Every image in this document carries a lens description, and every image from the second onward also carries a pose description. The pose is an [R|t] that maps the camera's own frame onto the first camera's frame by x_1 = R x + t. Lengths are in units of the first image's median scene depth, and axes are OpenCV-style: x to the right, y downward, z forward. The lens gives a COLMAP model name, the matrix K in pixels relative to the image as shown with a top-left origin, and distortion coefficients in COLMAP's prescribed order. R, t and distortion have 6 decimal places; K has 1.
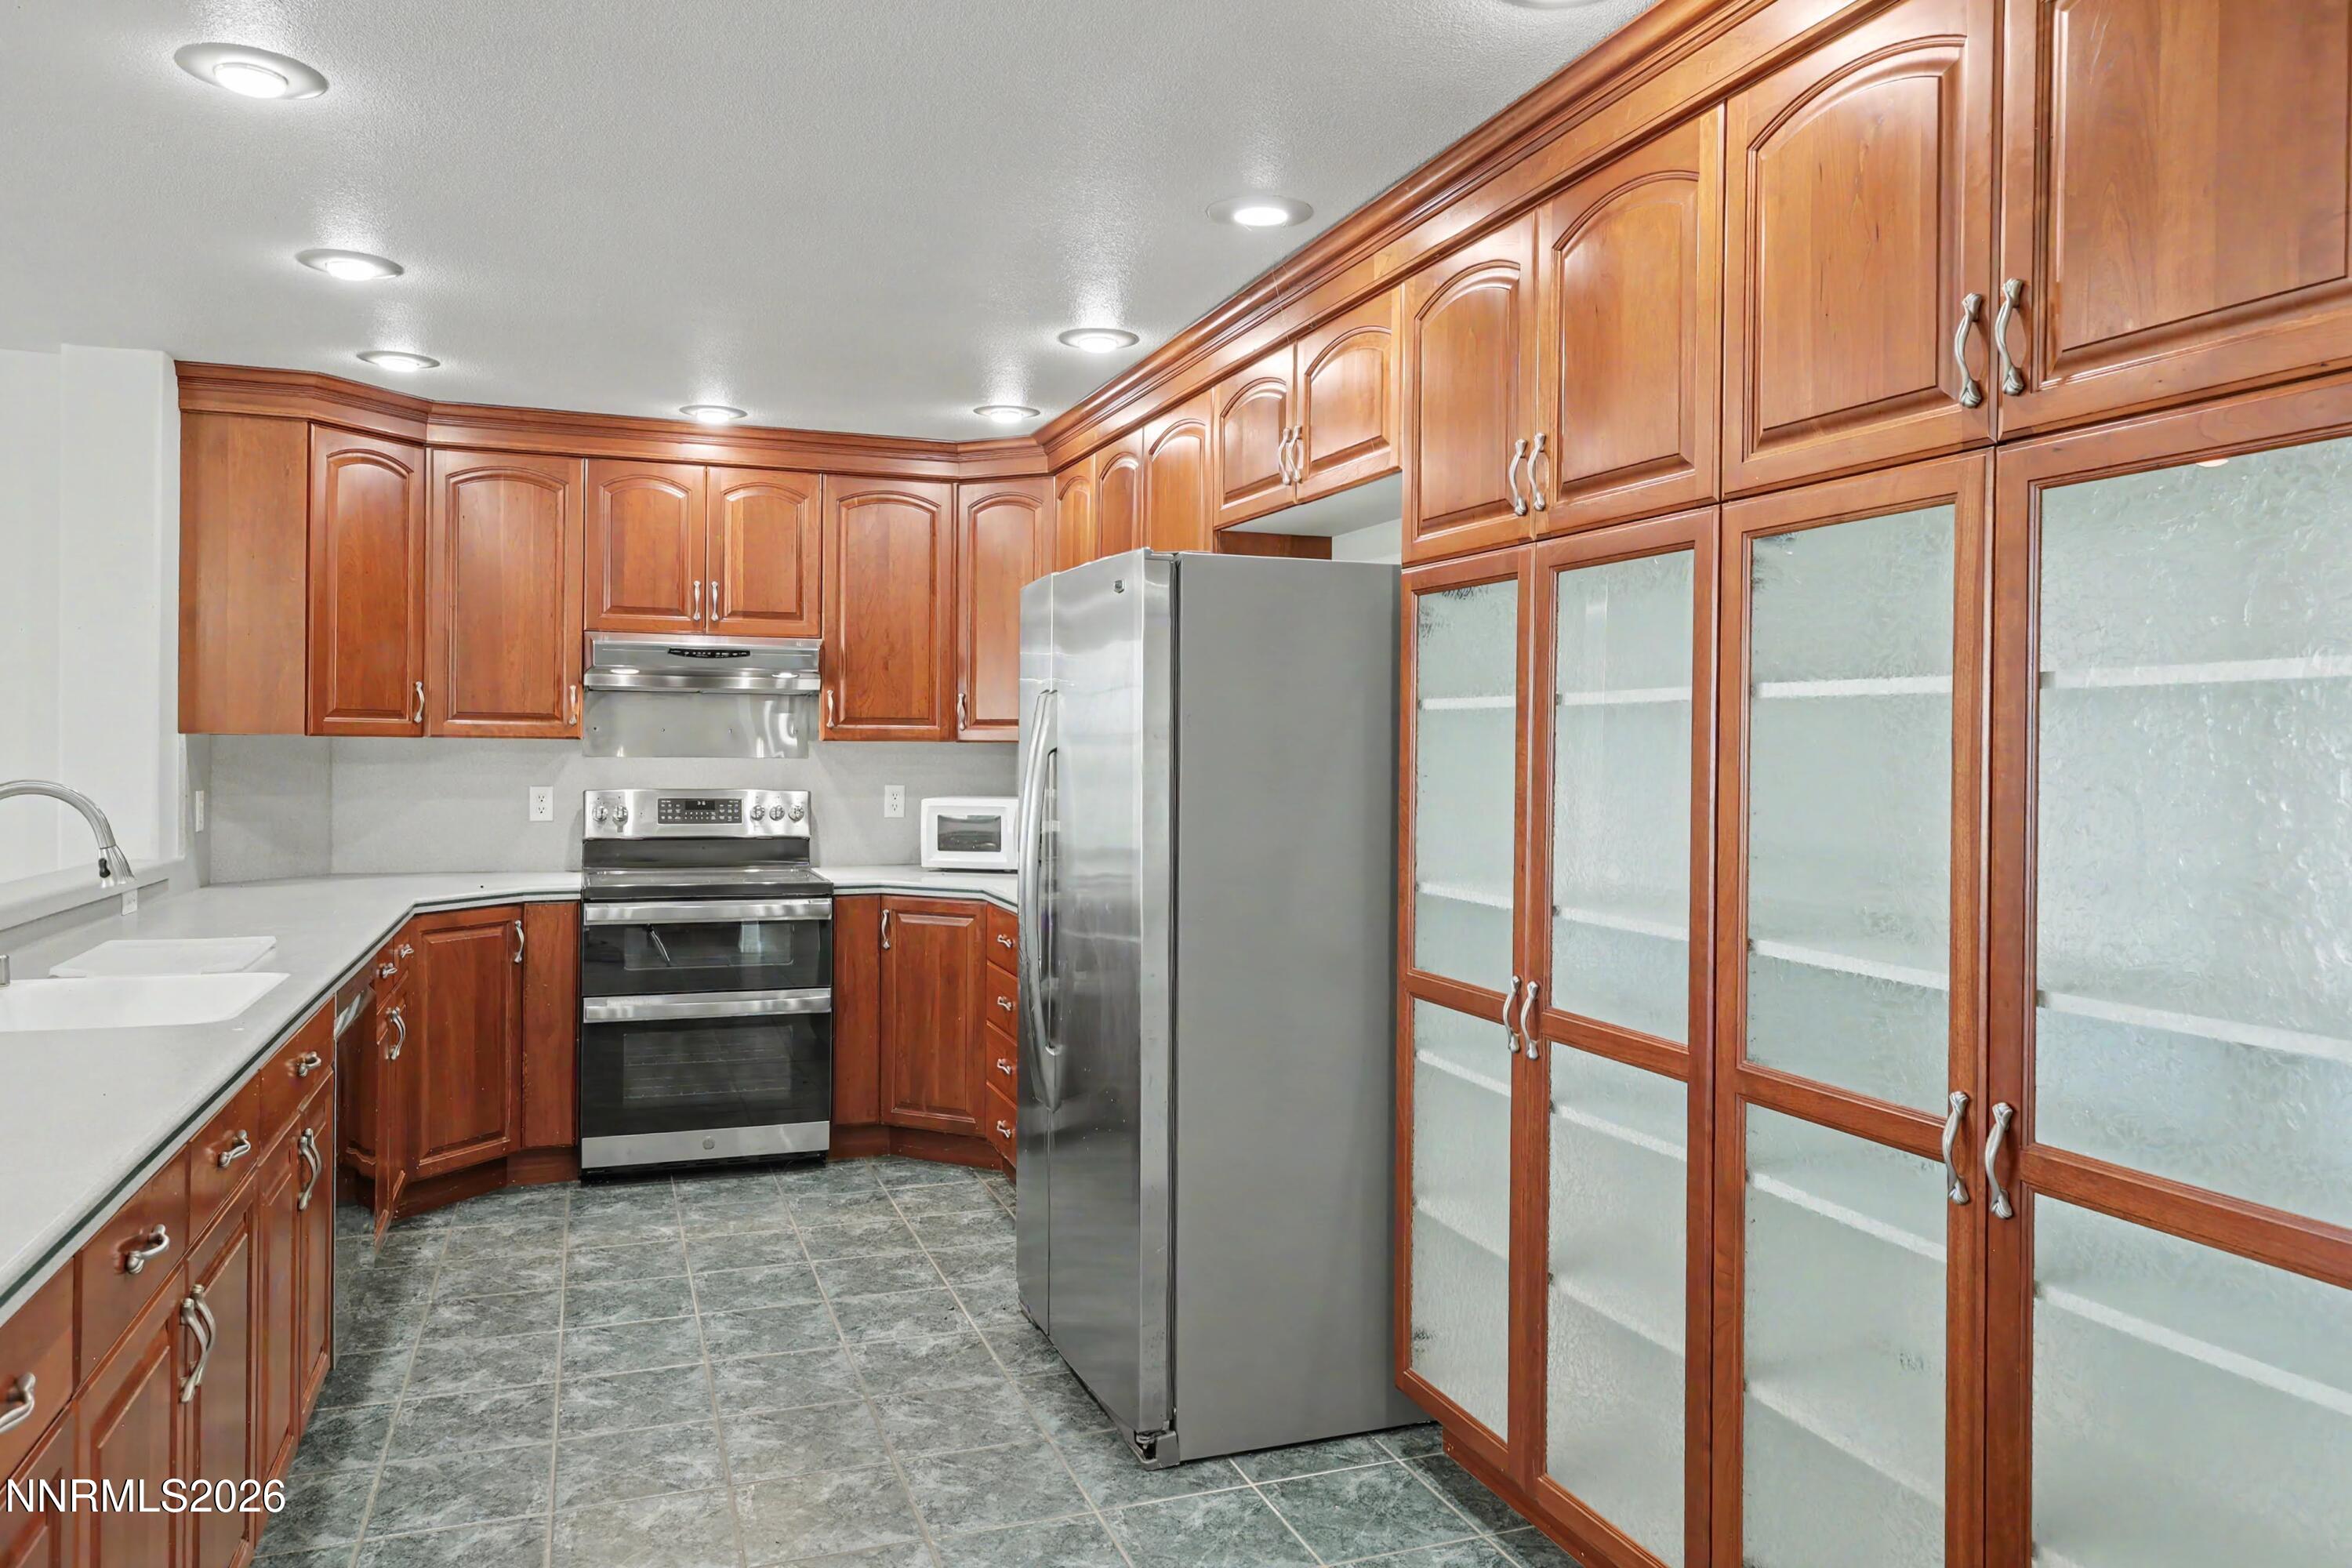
lens RADIAL K [[1574.8, 0, 1171.0], [0, 1574.8, 758.8], [0, 0, 1]] dist [-0.000364, -0.000057]
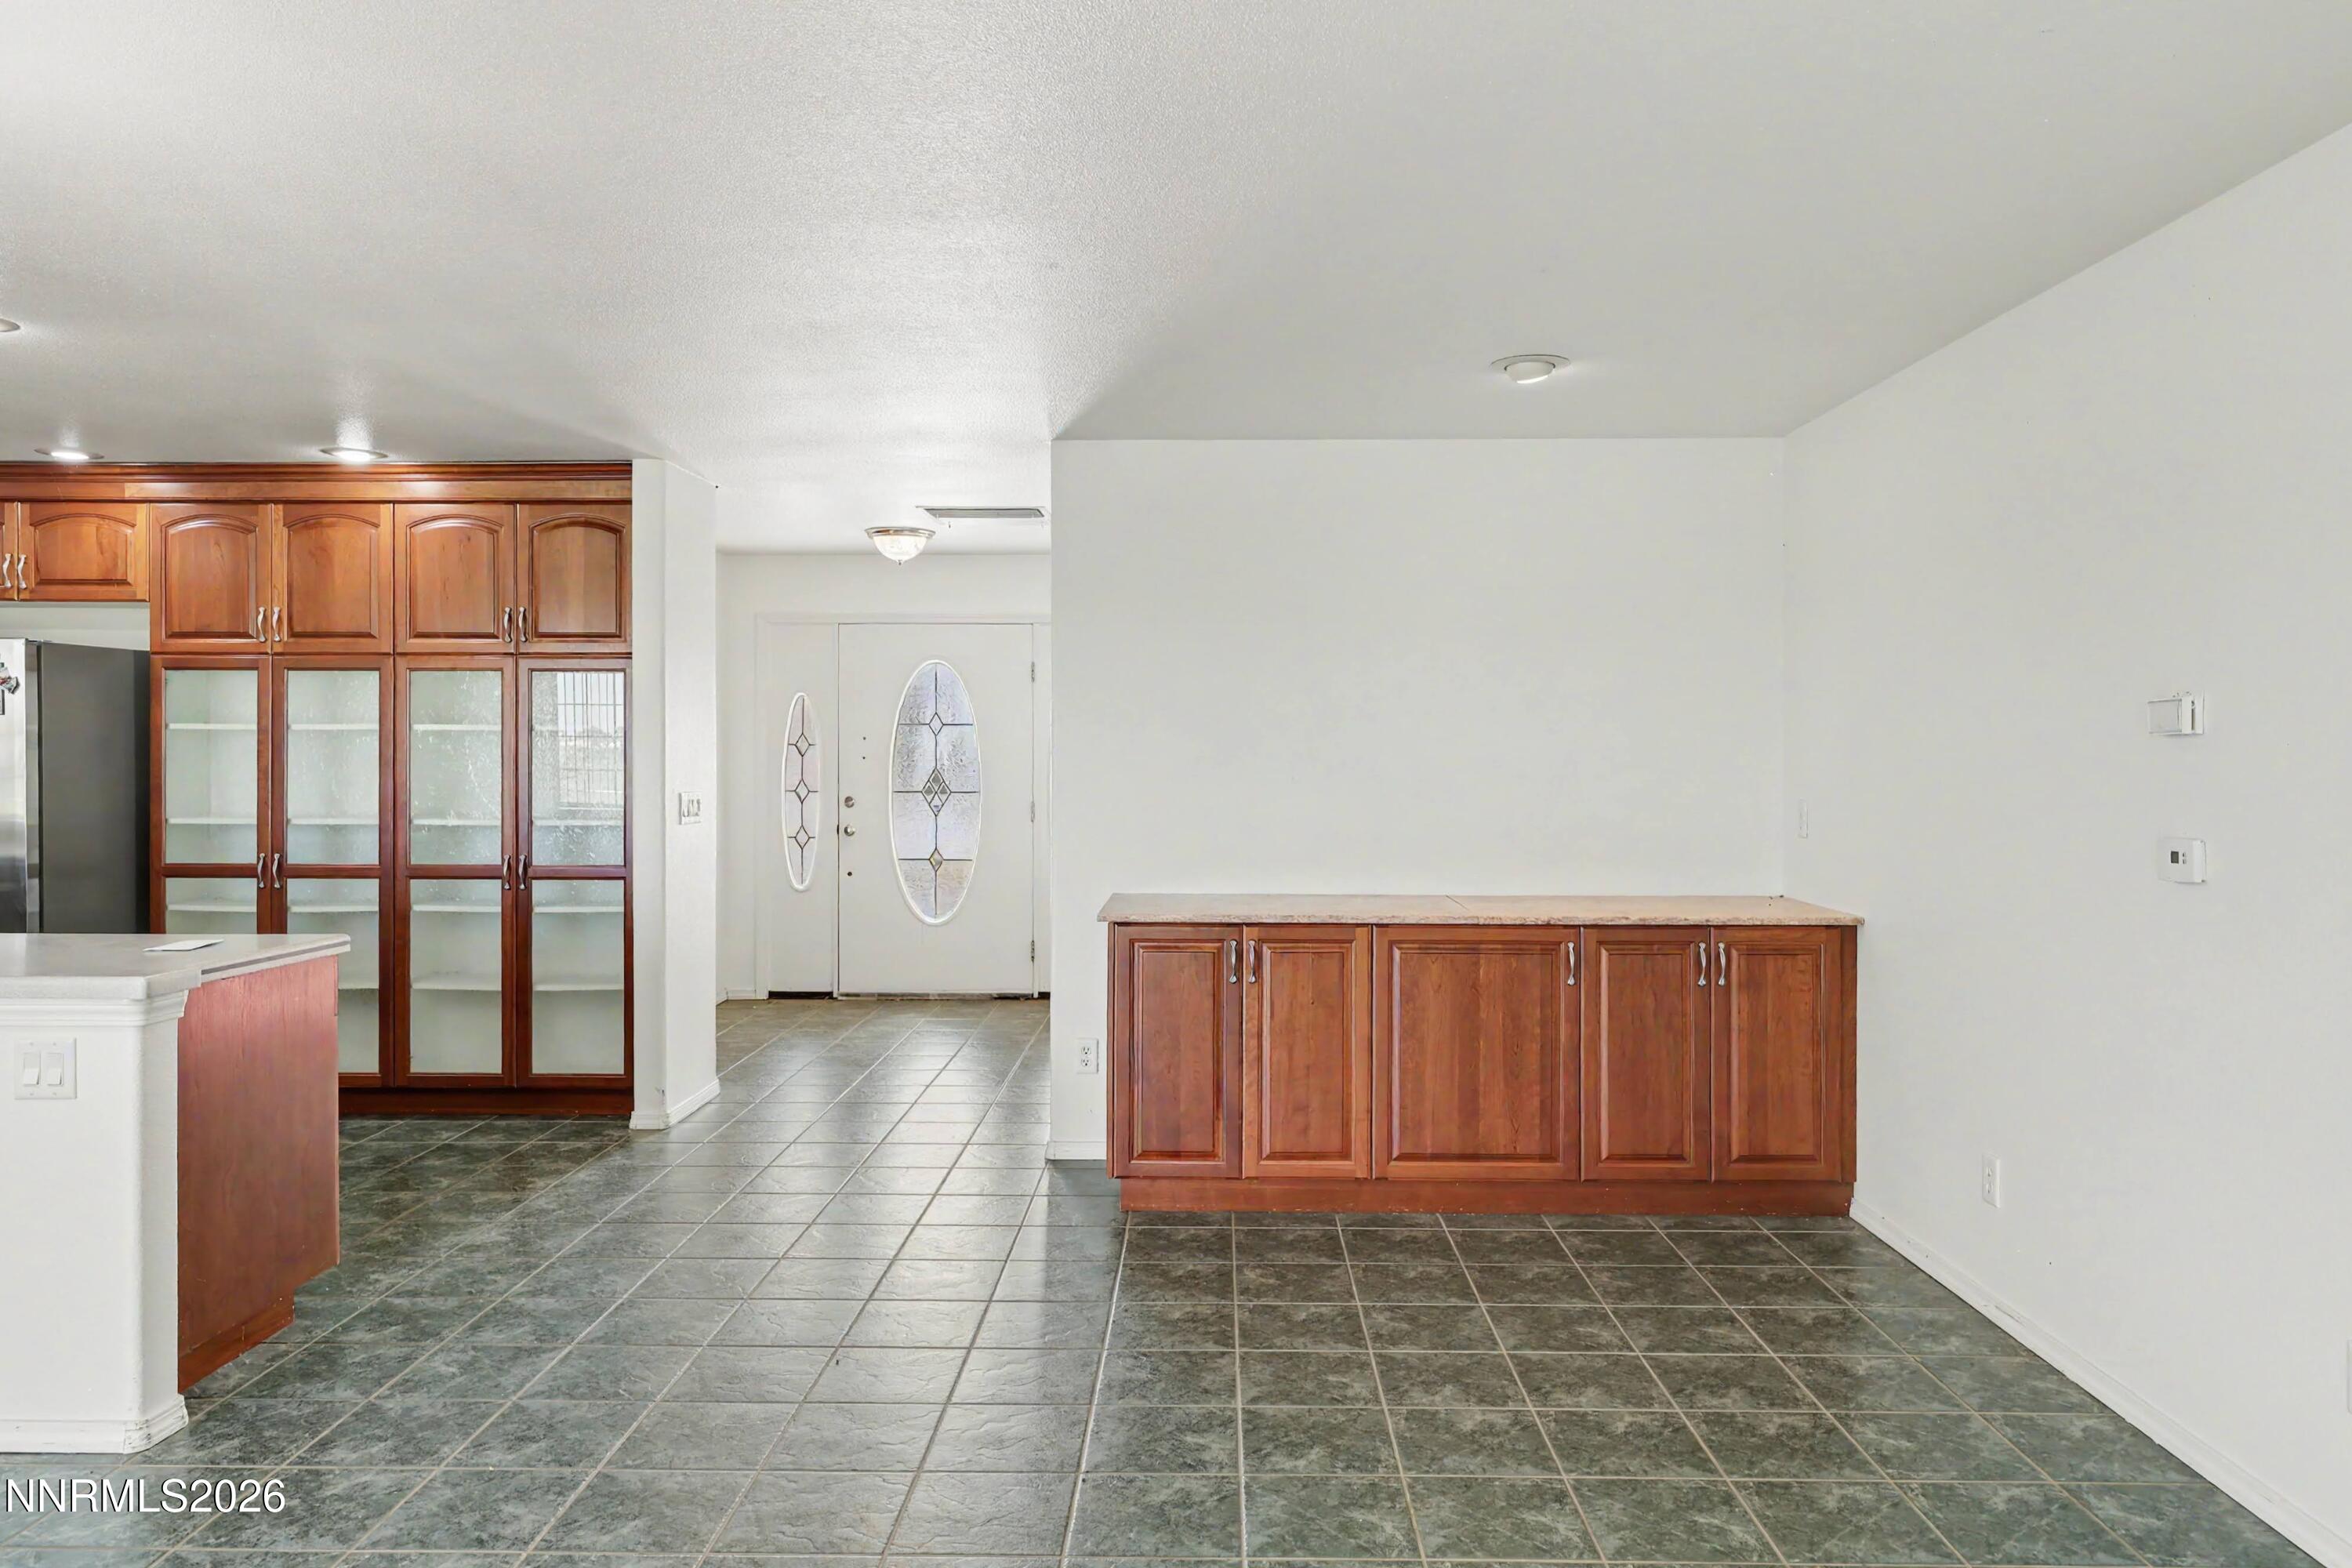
lens RADIAL K [[1574.8, 0, 1173.2], [0, 1574.8, 771.4], [0, 0, 1]] dist [-0.000364, -0.000057]
pose [[0.380854, -0.008529, 0.924596, -1.612577], [0.009164, 0.999943, 0.005449, 0.030147], [-0.924590, 0.006397, 0.380911, -1.225549]]
